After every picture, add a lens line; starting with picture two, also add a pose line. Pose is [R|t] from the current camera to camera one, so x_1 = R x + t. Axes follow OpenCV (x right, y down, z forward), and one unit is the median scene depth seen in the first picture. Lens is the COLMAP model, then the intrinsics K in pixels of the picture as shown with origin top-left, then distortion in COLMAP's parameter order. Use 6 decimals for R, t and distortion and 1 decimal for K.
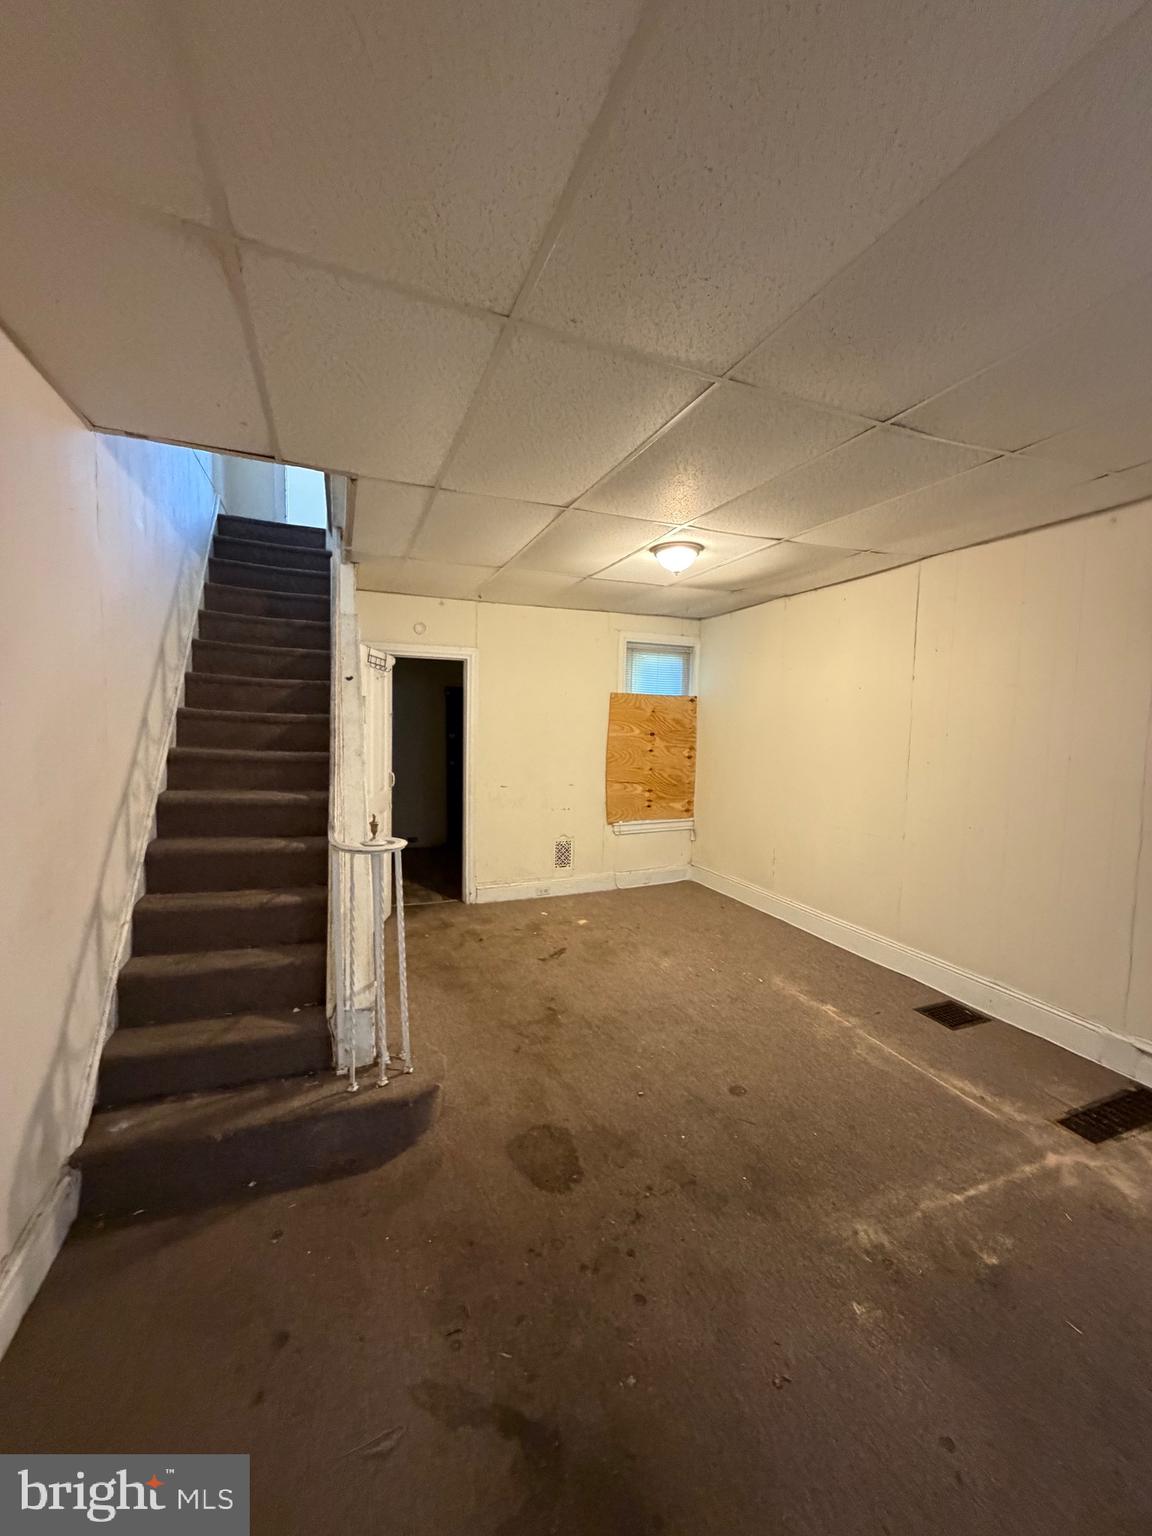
lens RADIAL K [[618.7, 0, 575.3], [0, 618.7, 763.1], [0, 0, 1]] dist [-0.002550, -0.000062]
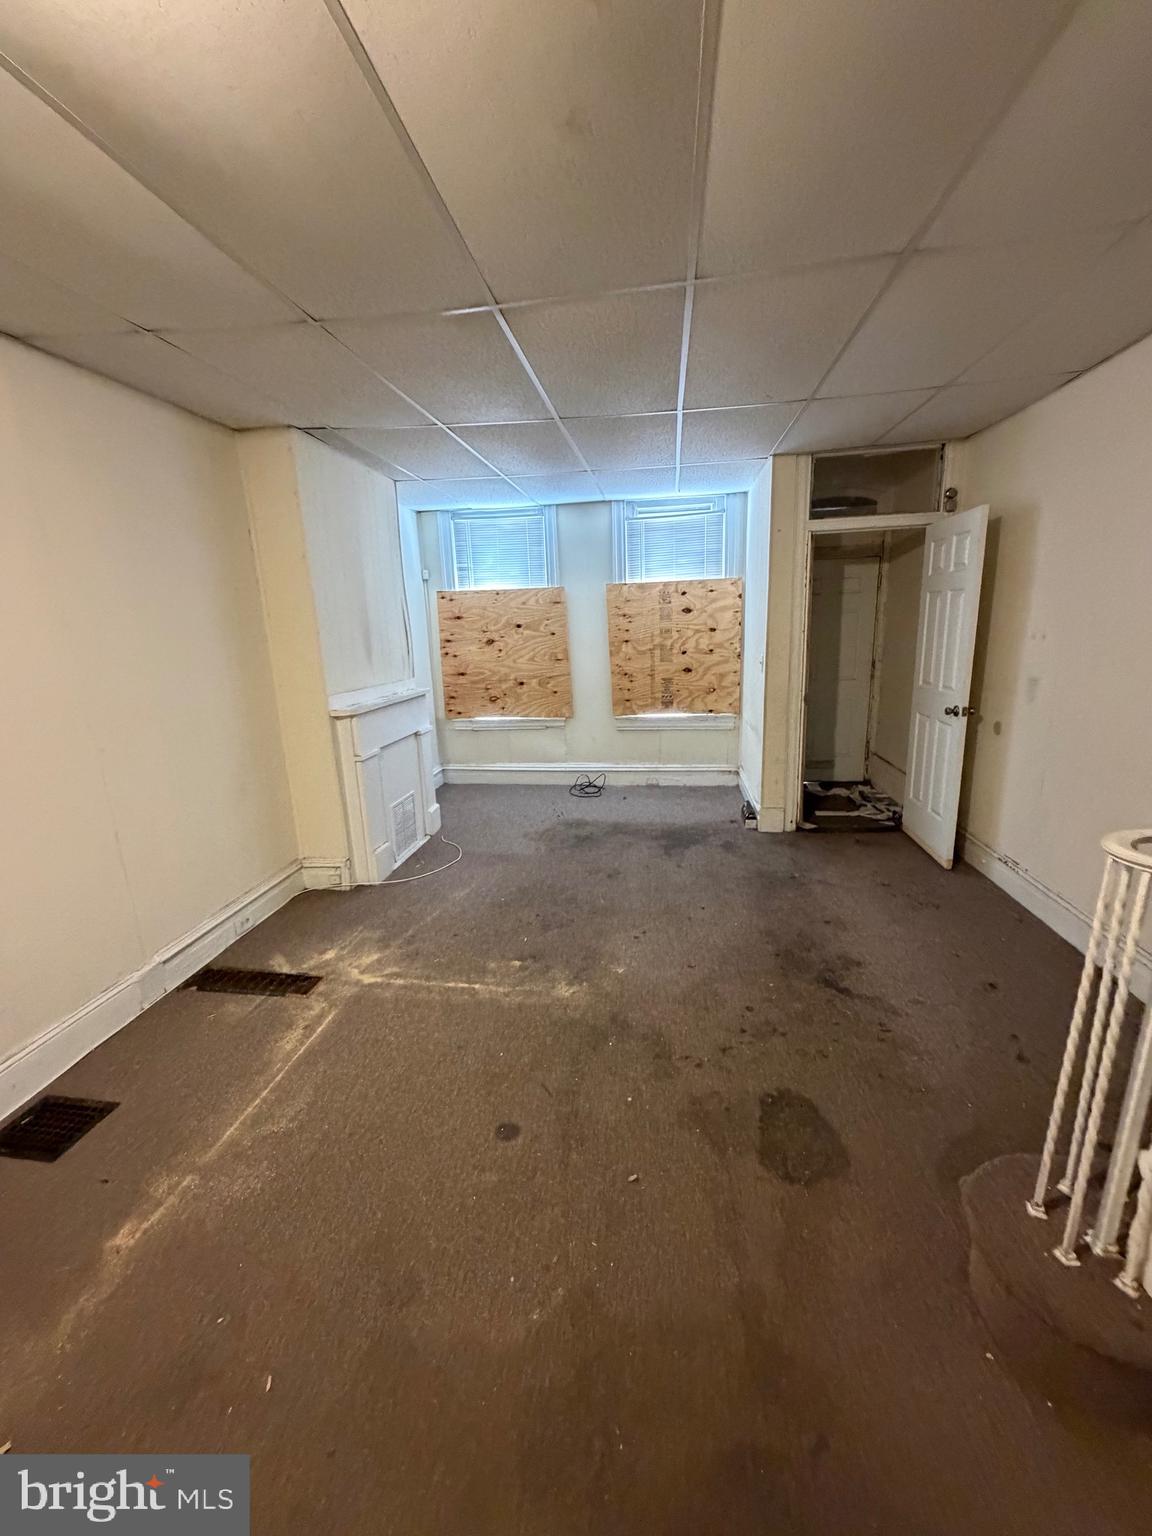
lens RADIAL K [[618.7, 0, 573.4], [0, 618.7, 769.9], [0, 0, 1]] dist [-0.002550, -0.000062]
pose [[-0.871836, -0.100600, 0.479355, -0.138490], [0.057791, 0.950716, 0.304630, -0.119492], [-0.486376, 0.293290, -0.823055, 1.729907]]
